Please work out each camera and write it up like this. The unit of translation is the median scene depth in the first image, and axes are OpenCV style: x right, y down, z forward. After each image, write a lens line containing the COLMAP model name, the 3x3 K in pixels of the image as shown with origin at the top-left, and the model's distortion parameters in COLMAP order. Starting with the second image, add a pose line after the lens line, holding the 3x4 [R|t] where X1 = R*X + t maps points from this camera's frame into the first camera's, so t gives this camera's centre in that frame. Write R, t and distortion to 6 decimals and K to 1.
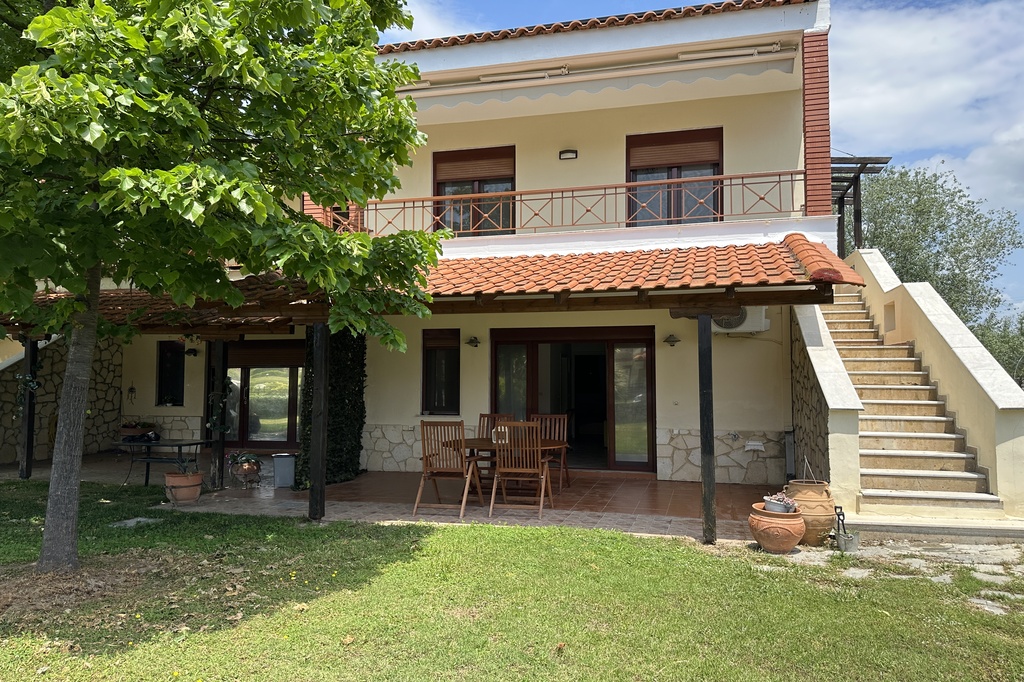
lens RADIAL K [[721.4, 0, 516.8], [0, 721.4, 346.3], [0, 0, 1]] dist [0.053325, -0.054953]
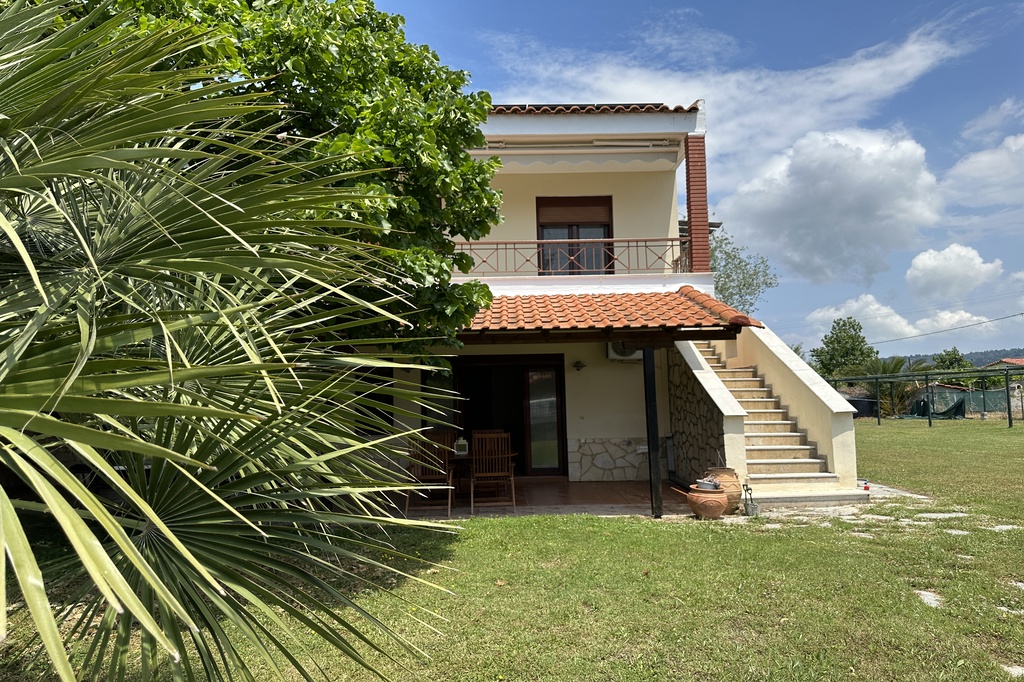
lens RADIAL K [[721.4, 0, 507.3], [0, 721.4, 340.3], [0, 0, 1]] dist [0.053325, -0.054953]
pose [[0.963323, 0.004325, 0.268310, -0.270345], [0.007201, 0.999093, -0.041961, -0.001126], [-0.268248, 0.042354, 0.962418, -0.168196]]
